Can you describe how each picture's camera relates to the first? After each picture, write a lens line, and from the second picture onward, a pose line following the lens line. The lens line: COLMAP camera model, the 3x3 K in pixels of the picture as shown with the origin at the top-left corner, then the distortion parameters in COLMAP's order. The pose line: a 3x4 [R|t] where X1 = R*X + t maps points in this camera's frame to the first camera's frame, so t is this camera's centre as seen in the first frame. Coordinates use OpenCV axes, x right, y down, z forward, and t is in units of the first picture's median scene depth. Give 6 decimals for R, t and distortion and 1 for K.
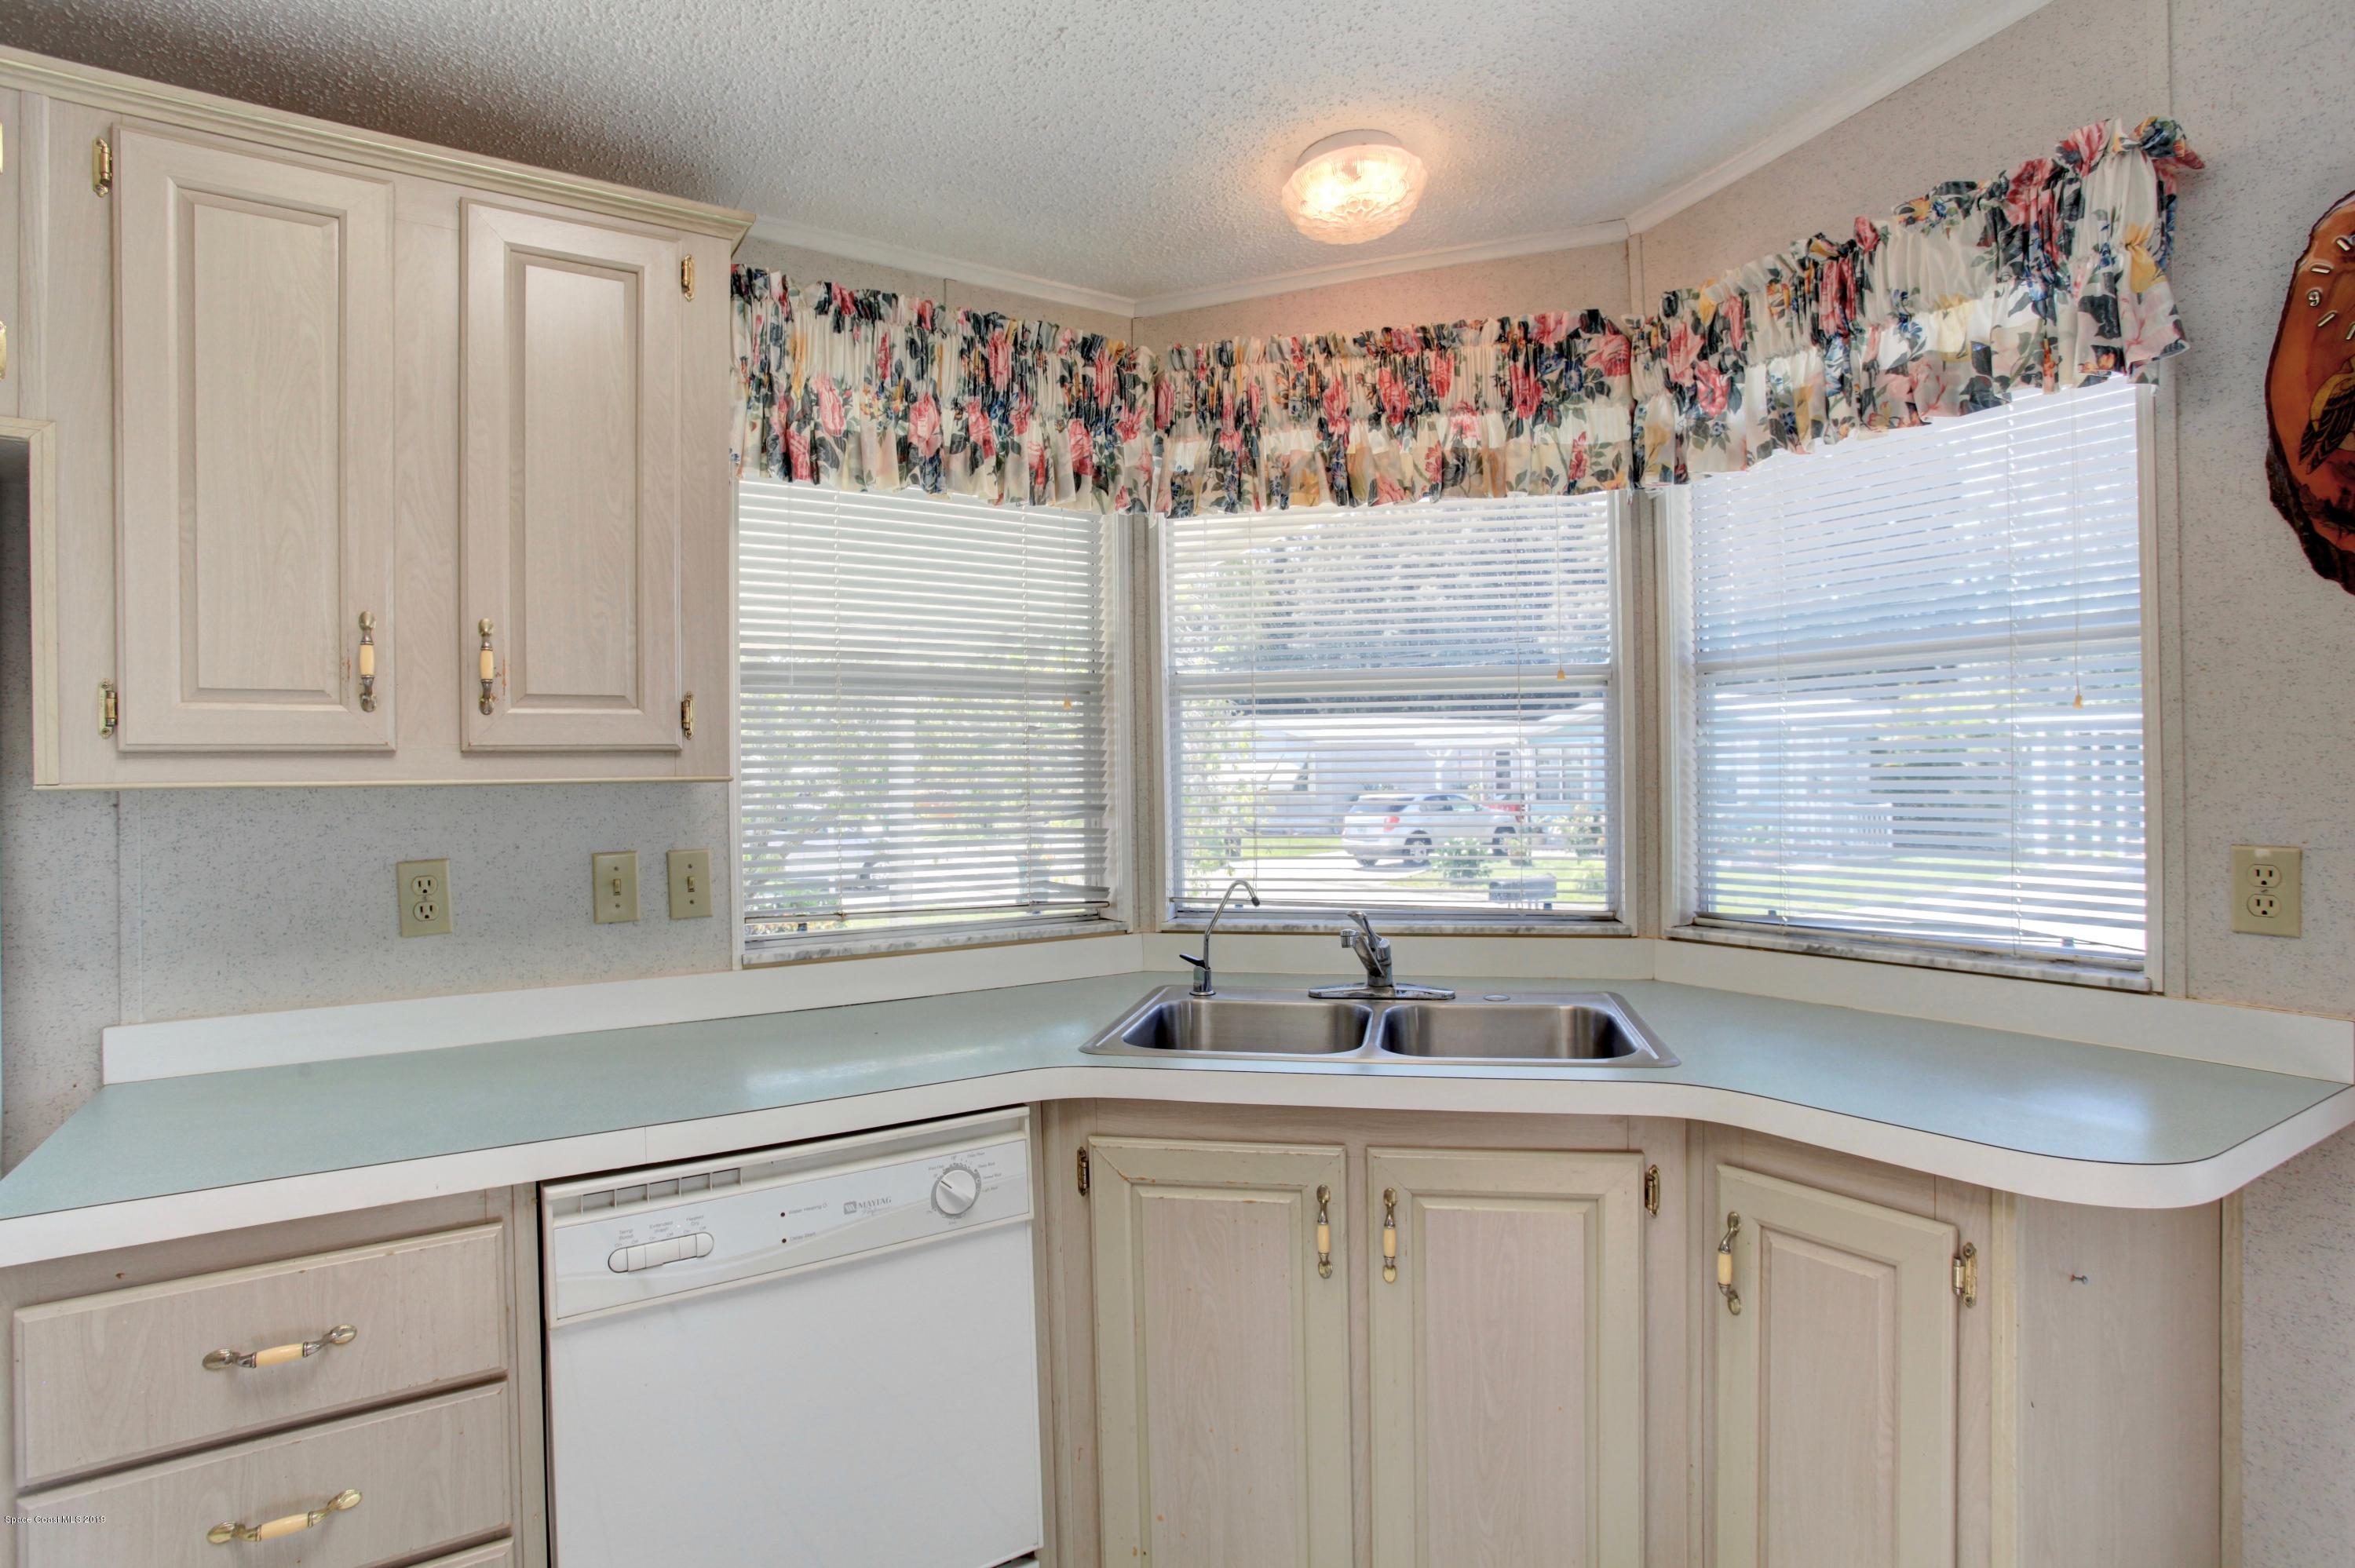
lens RADIAL K [[1203.1, 0, 1191.2], [0, 1203.1, 779.1], [0, 0, 1]] dist [-0.084428, 0.038929]
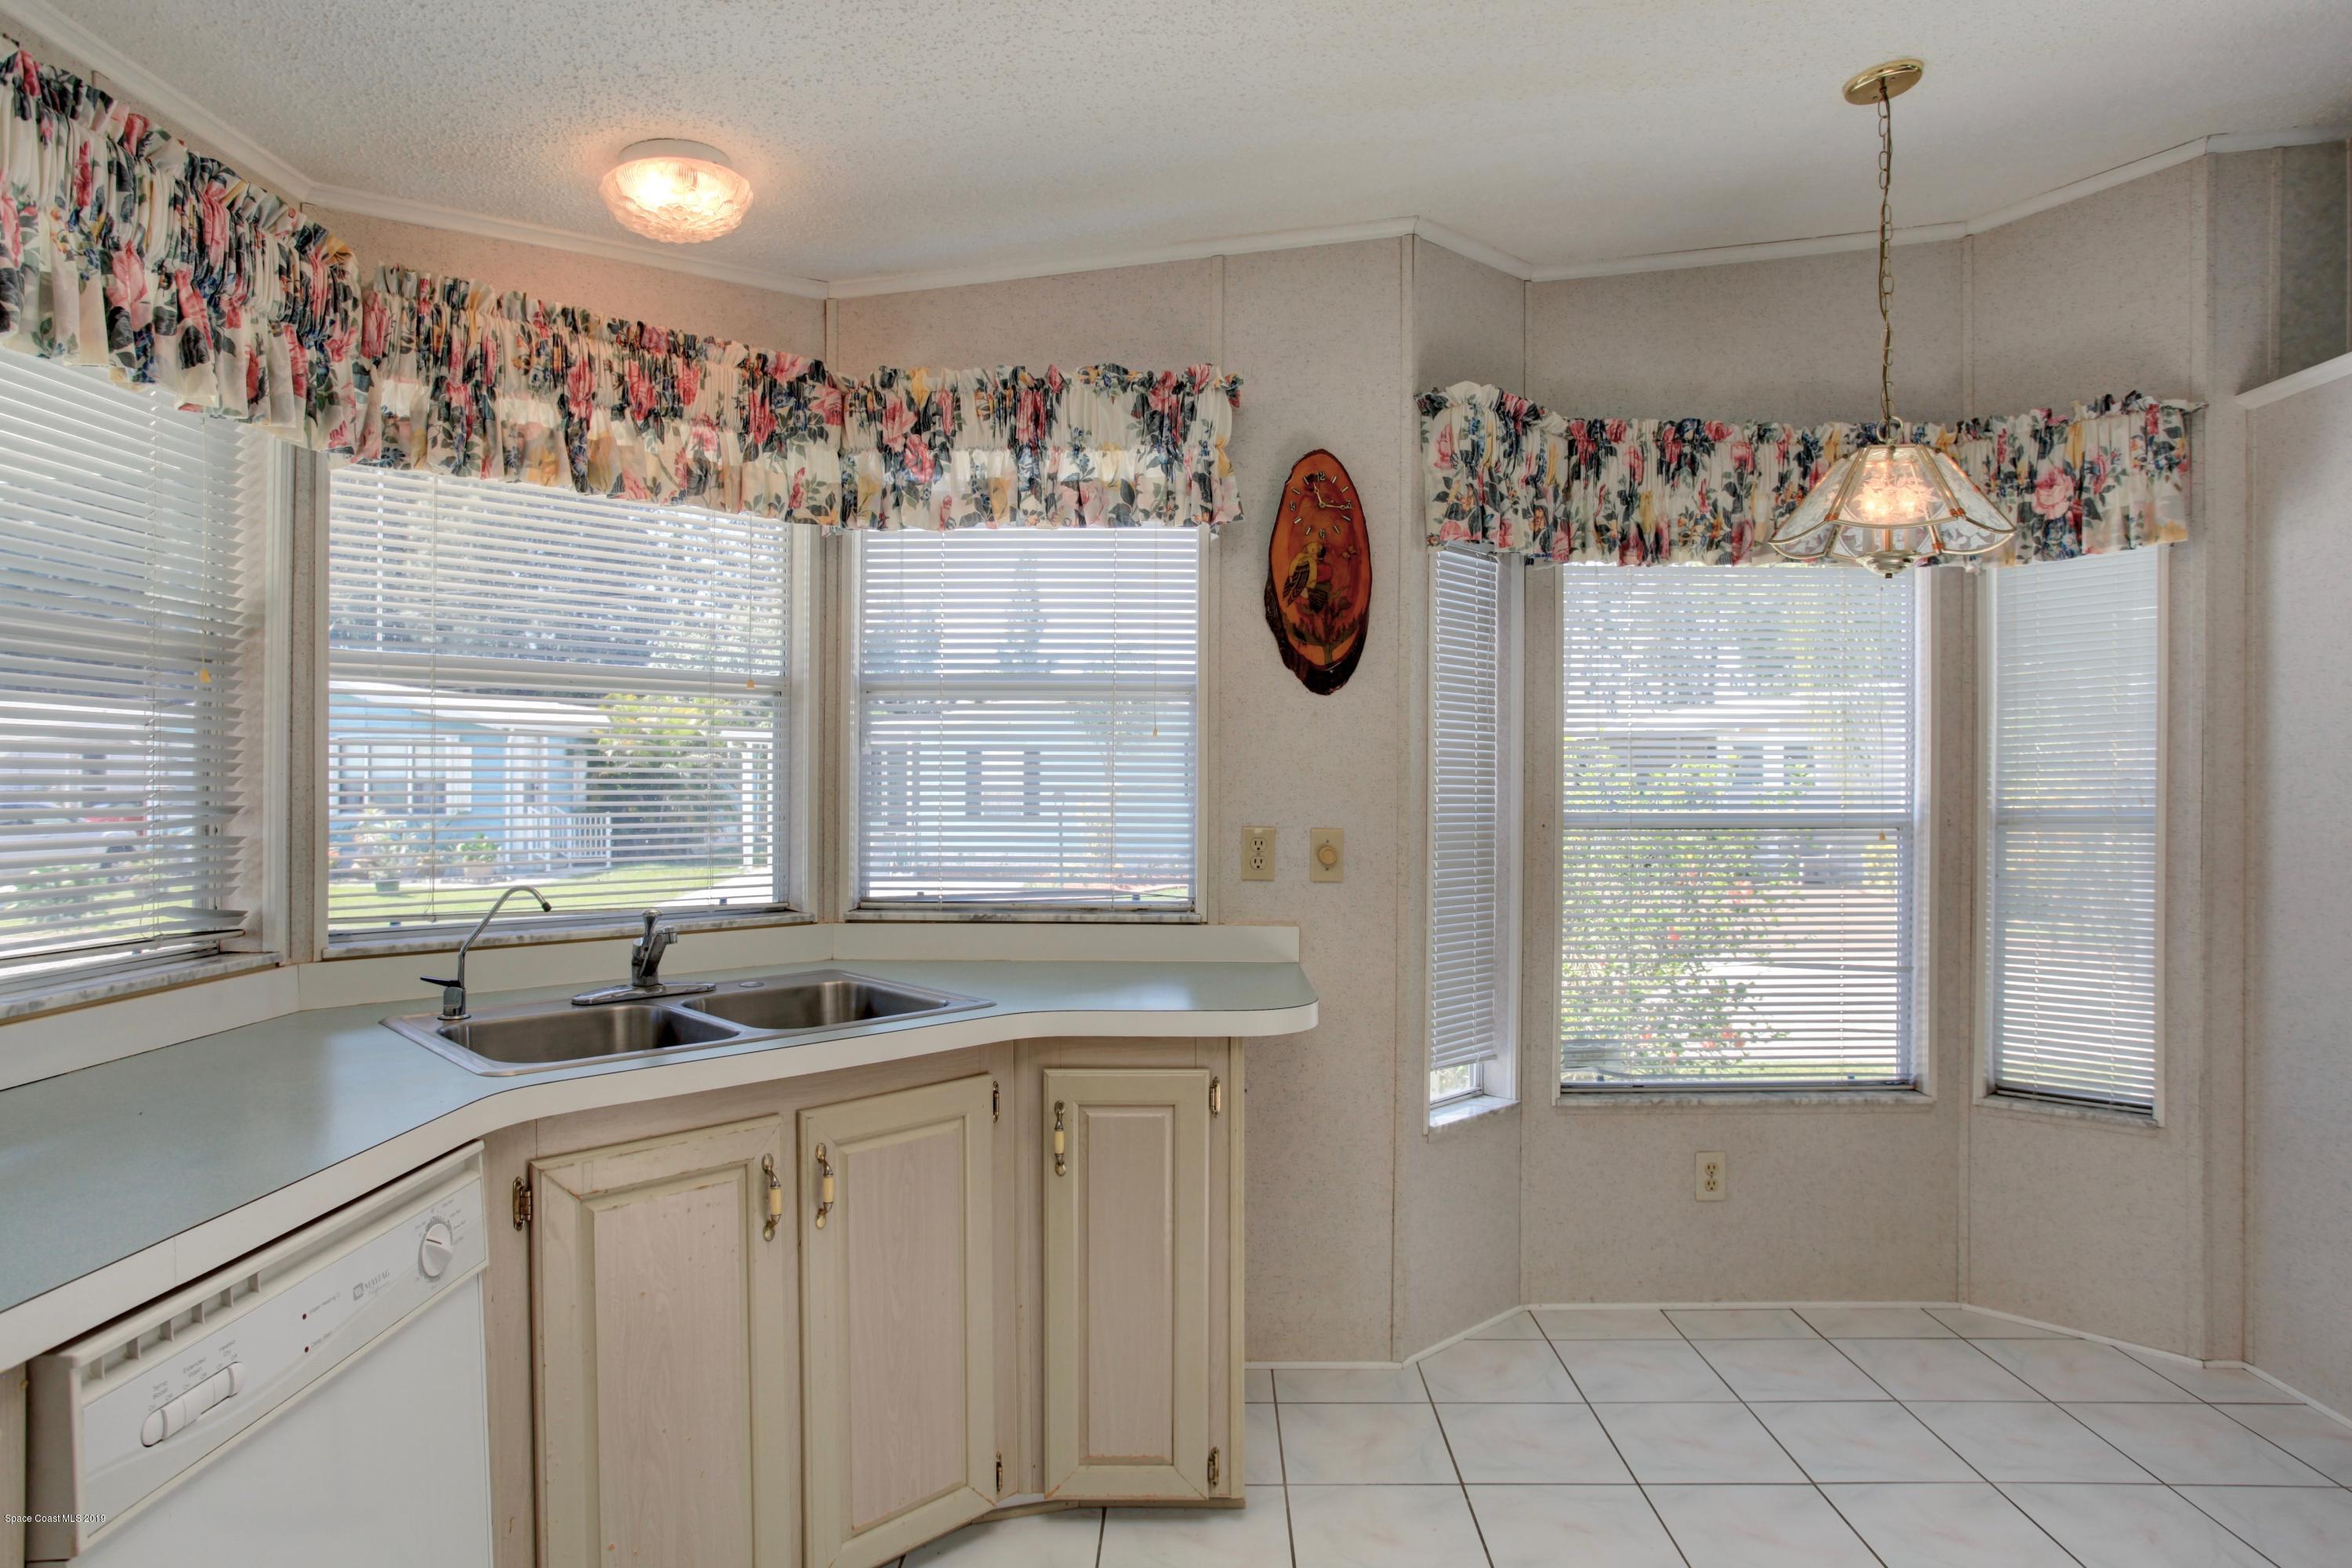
lens RADIAL K [[1333.8, 0, 1186.5], [0, 1333.8, 775.3], [0, 0, 1]] dist [-0.077534, 0.045155]
pose [[0.554289, 0.016162, 0.832167, -0.509593], [-0.009129, 0.999869, -0.013338, 0.008004], [-0.832274, -0.000204, 0.554364, 0.017702]]
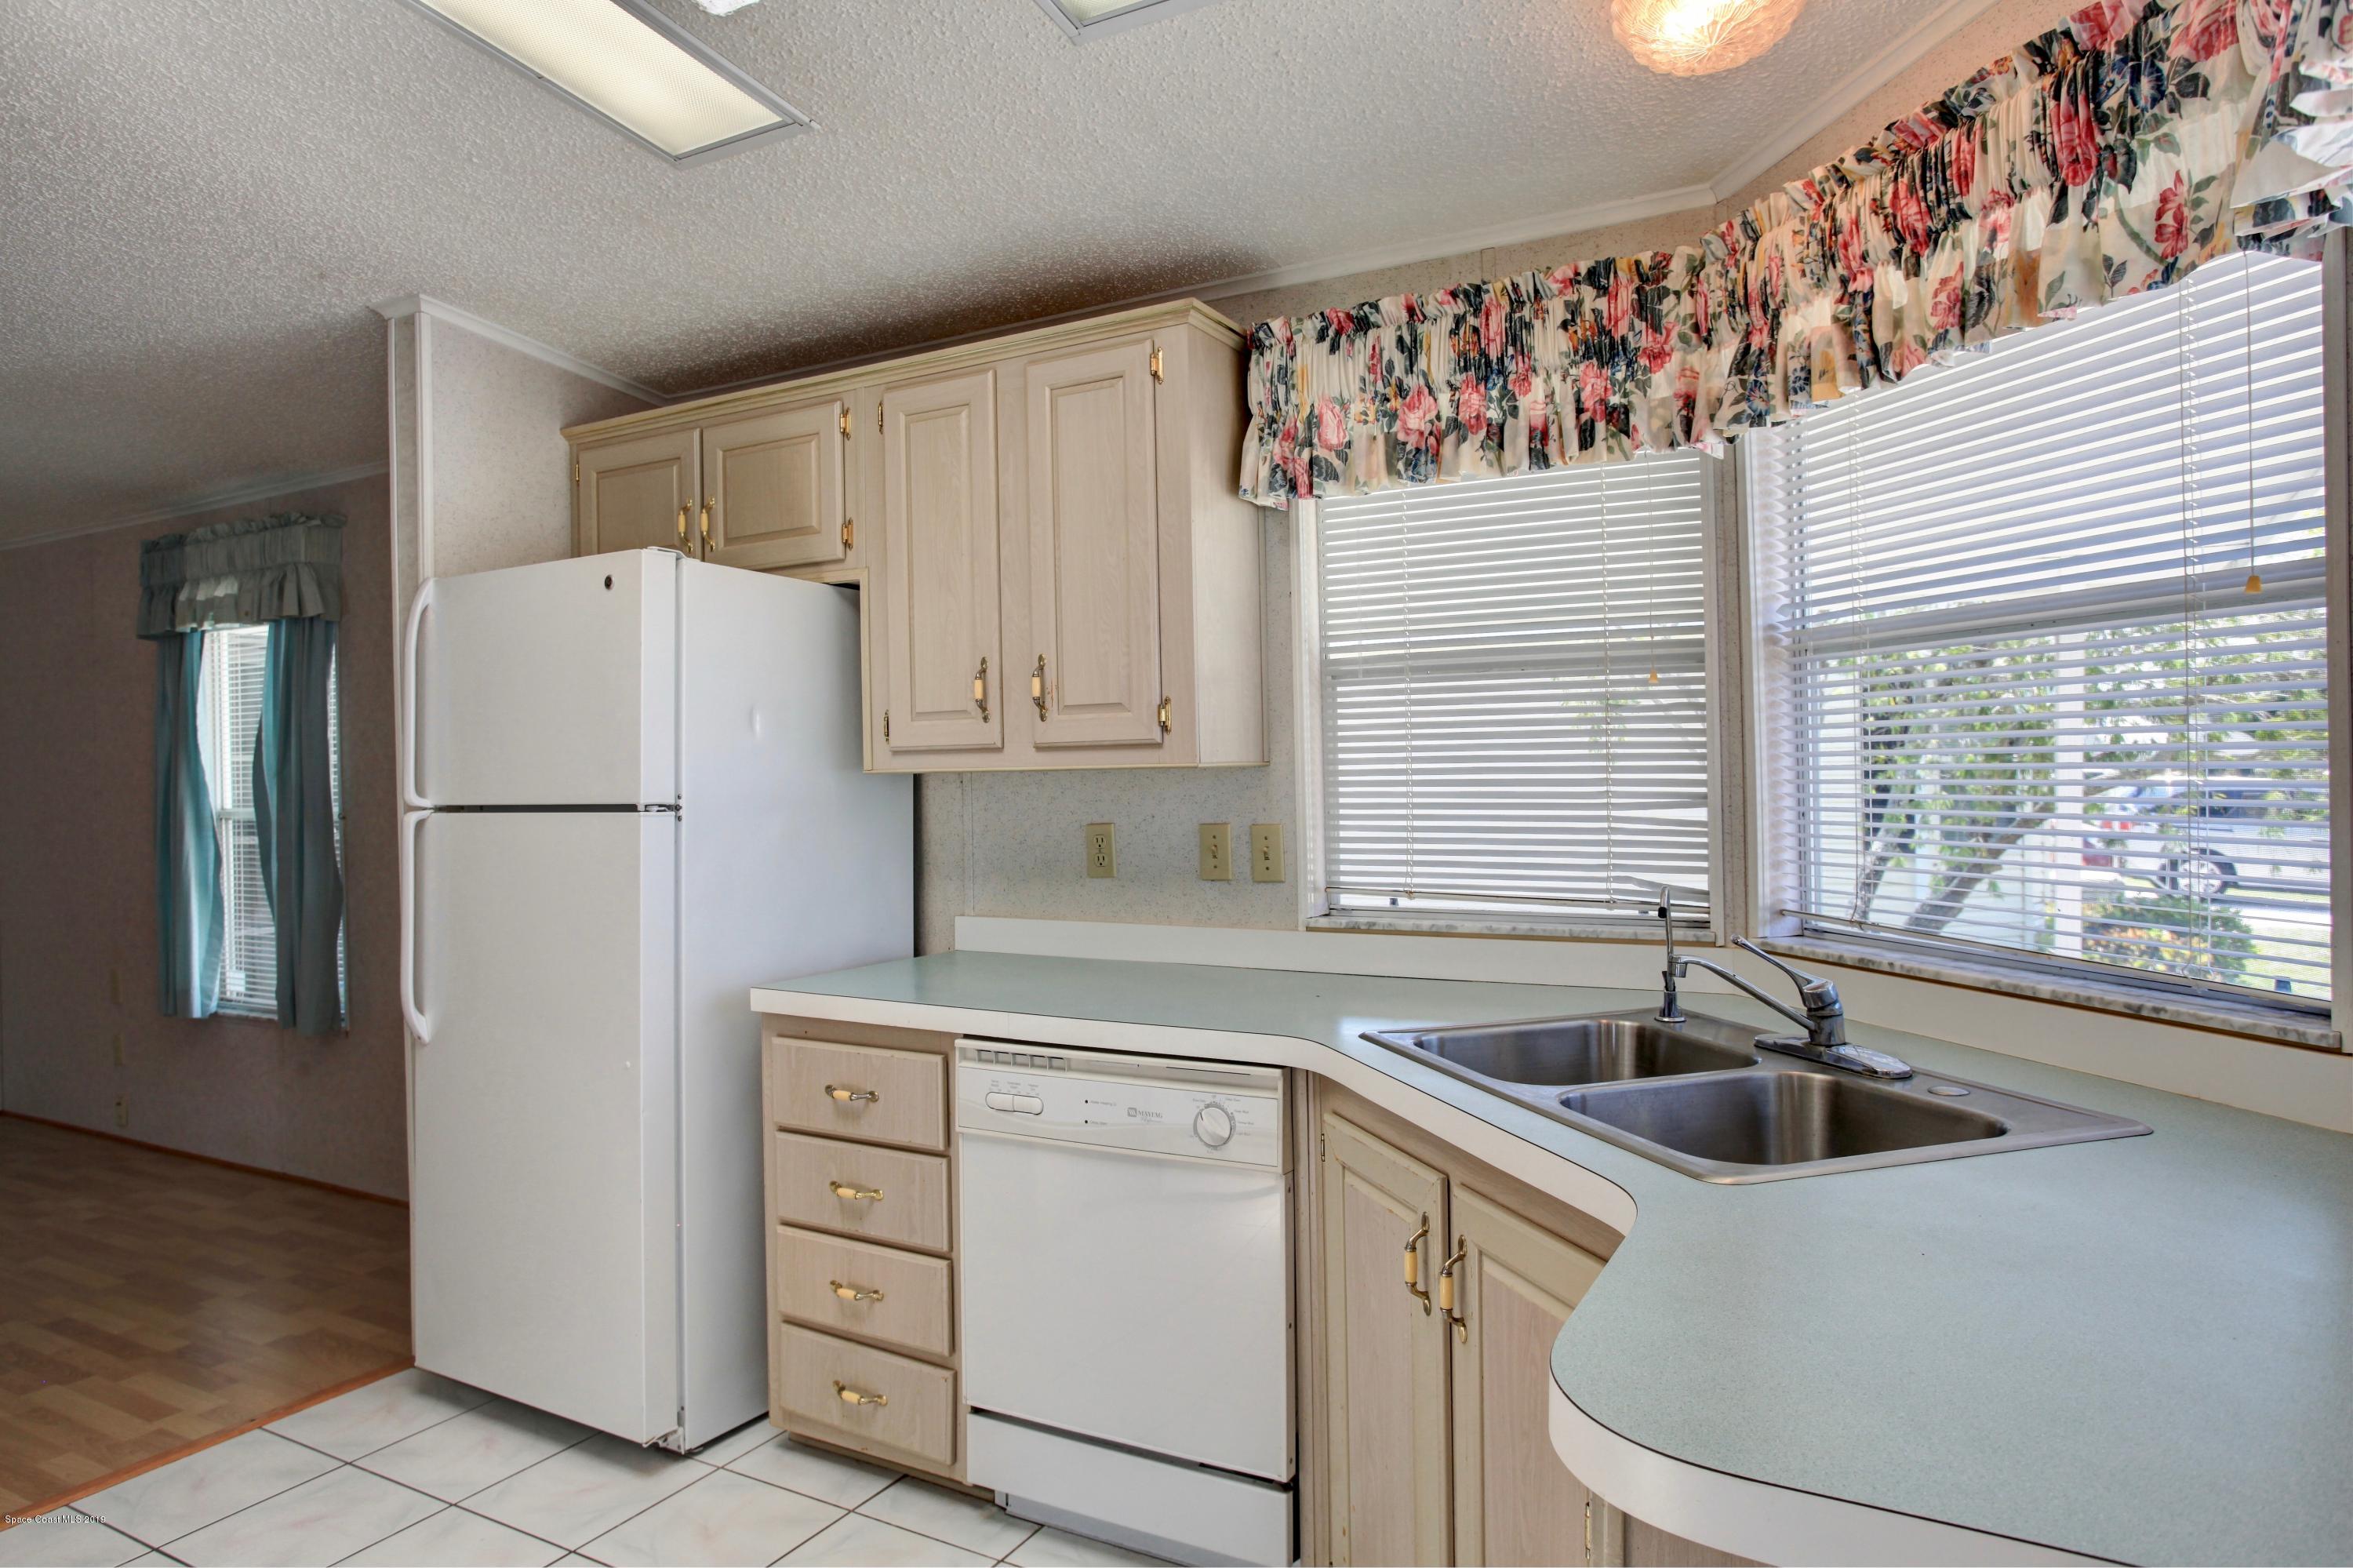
lens RADIAL K [[1406.0, 0, 1178.4], [0, 1406.0, 776.5], [0, 0, 1]] dist [-0.060338, 0.045555]
pose [[0.468927, 0.009289, -0.883188, 0.727445], [0.007569, 0.999866, 0.014534, -0.008518], [0.883205, -0.013500, 0.468793, 0.249969]]
